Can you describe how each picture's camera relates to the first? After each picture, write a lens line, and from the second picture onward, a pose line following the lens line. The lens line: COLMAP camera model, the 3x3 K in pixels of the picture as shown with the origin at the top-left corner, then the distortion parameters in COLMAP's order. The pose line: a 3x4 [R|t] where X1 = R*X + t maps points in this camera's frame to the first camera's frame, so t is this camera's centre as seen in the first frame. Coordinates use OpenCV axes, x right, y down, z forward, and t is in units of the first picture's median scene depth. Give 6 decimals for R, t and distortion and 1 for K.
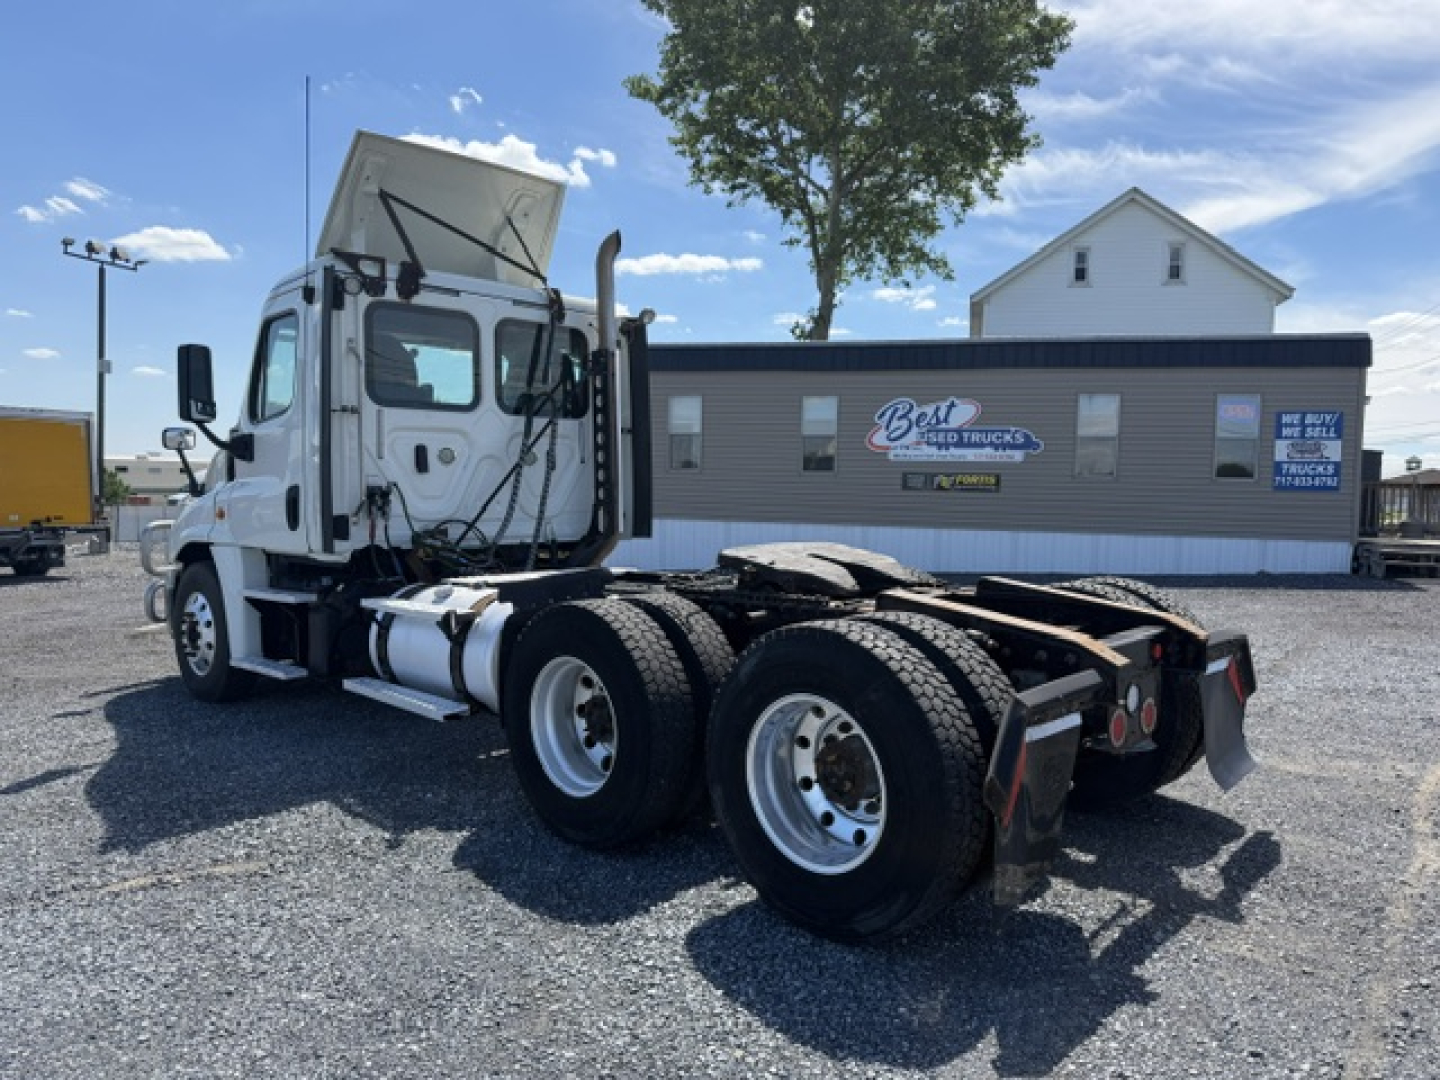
lens RADIAL K [[1025.3, 0, 720.0], [0, 1025.3, 540.0], [0, 0, 1]] dist [-0.000643, -0.002300]
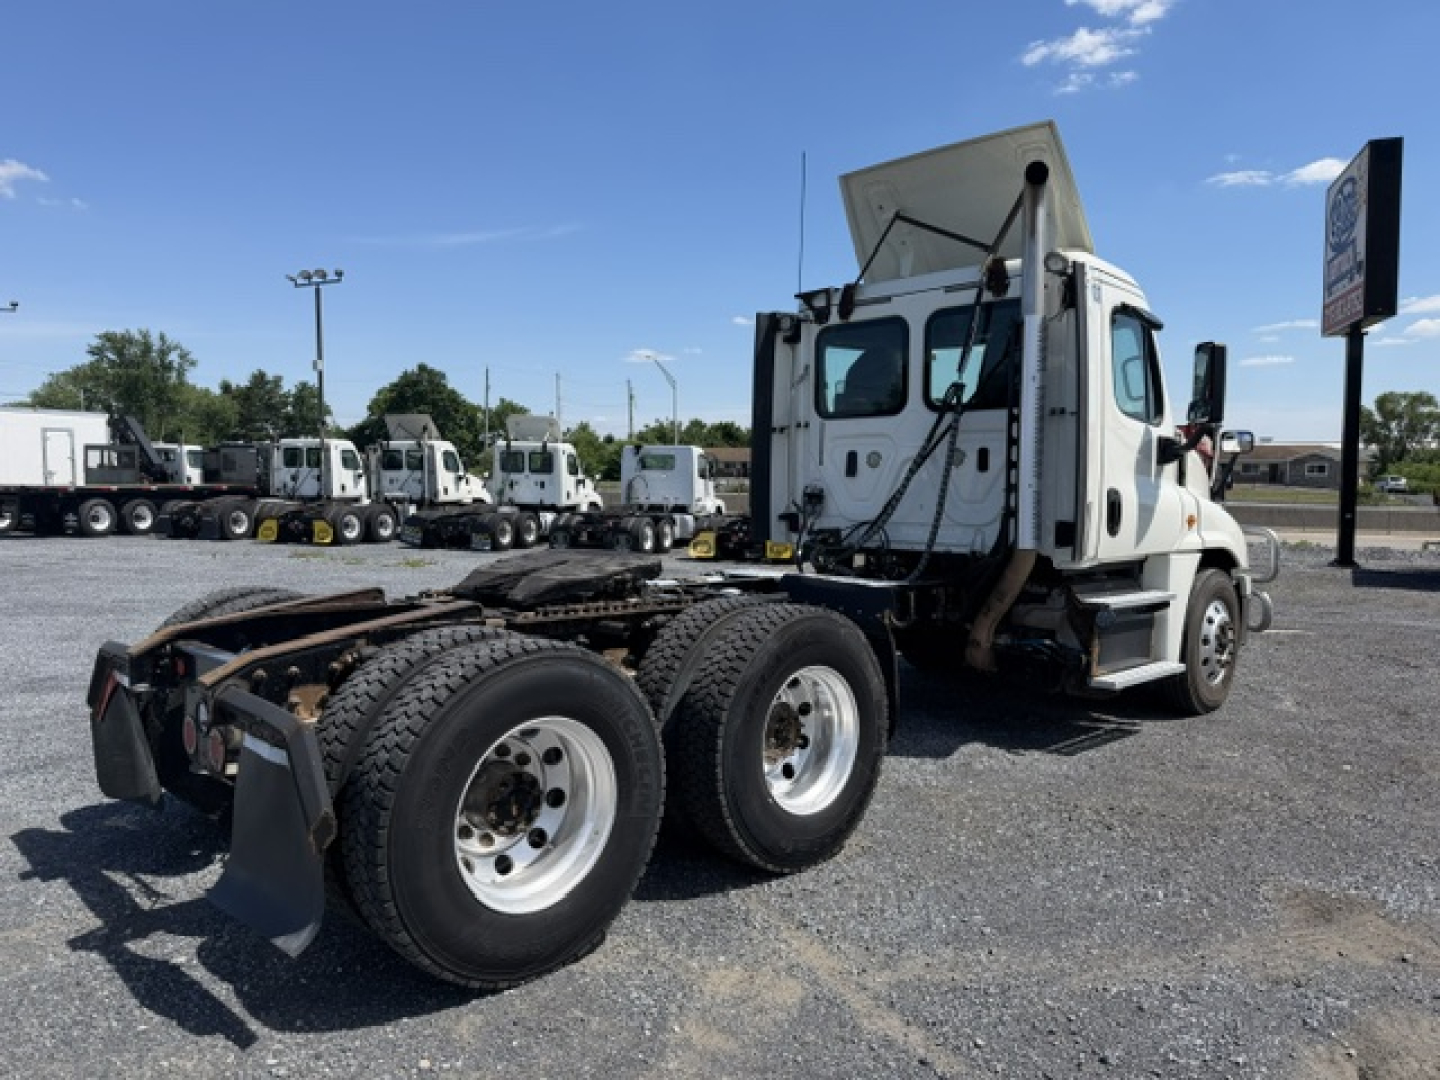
lens RADIAL K [[1006.0, 0, 698.2], [0, 1006.0, 540.1], [0, 0, 1]] dist [0.091515, -0.149203]
pose [[-0.052392, 0.053792, -0.997177, 0.796084], [-0.055508, 0.996848, 0.056691, -0.051298], [0.997083, 0.058321, -0.049241, 0.912753]]
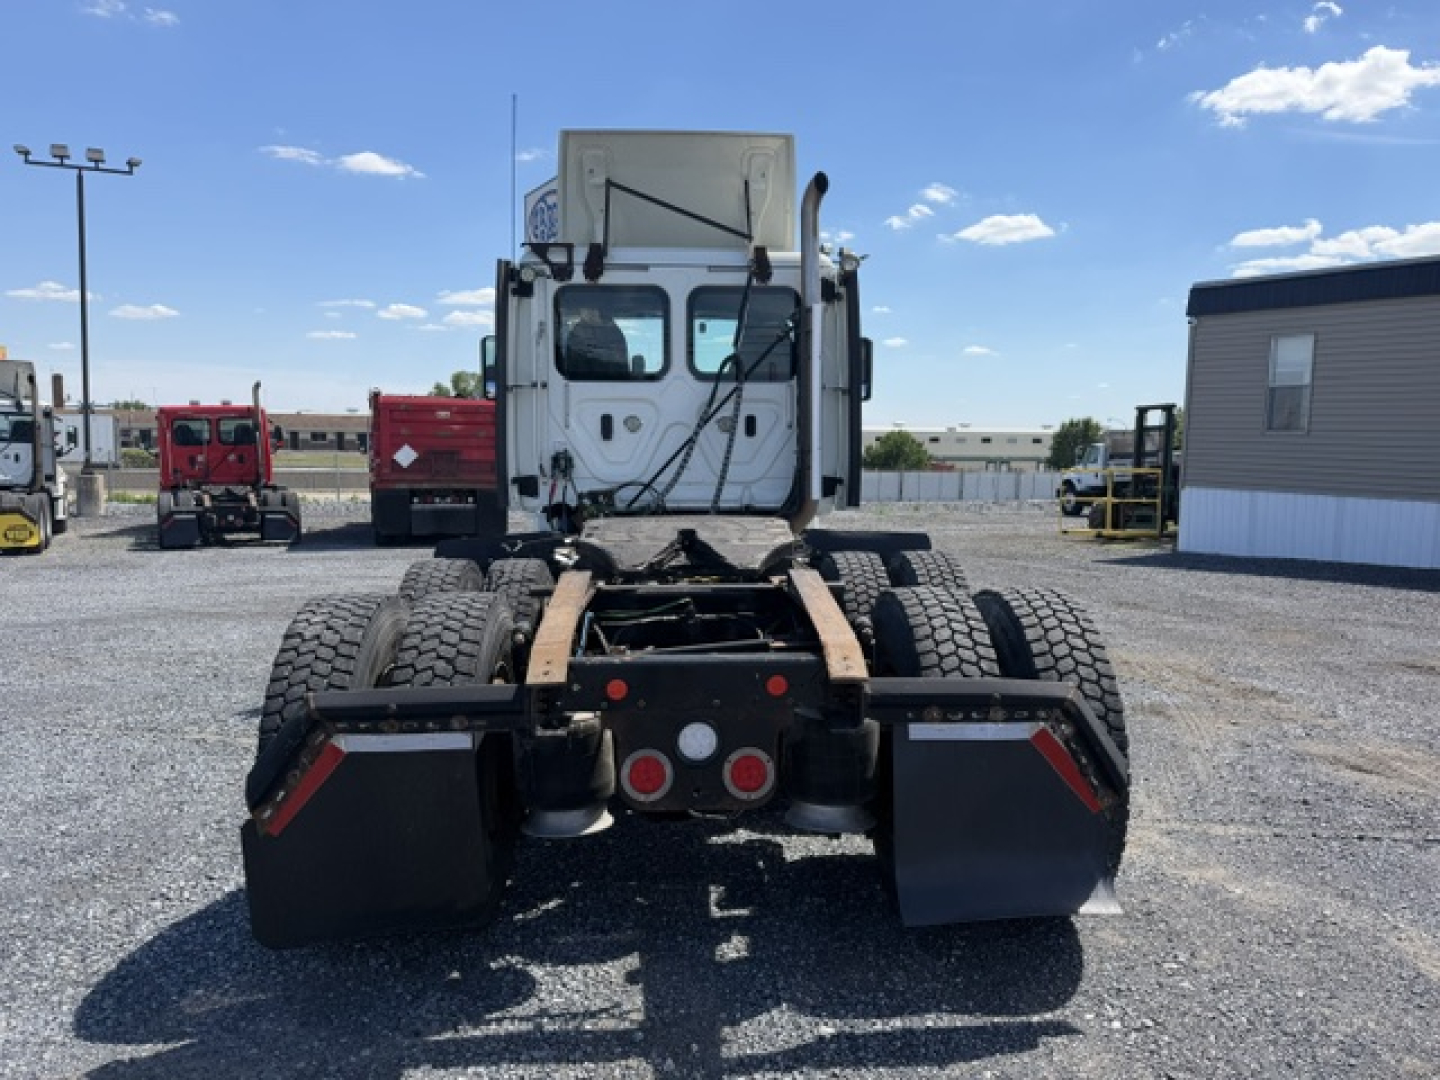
lens RADIAL K [[1025.3, 0, 720.0], [0, 1025.3, 540.0], [0, 0, 1]] dist [-0.000643, -0.002300]
pose [[0.726935, 0.057883, -0.684263, 0.550847], [-0.037247, 0.998298, 0.044879, -0.013392], [0.685696, -0.007138, 0.727853, 0.301159]]
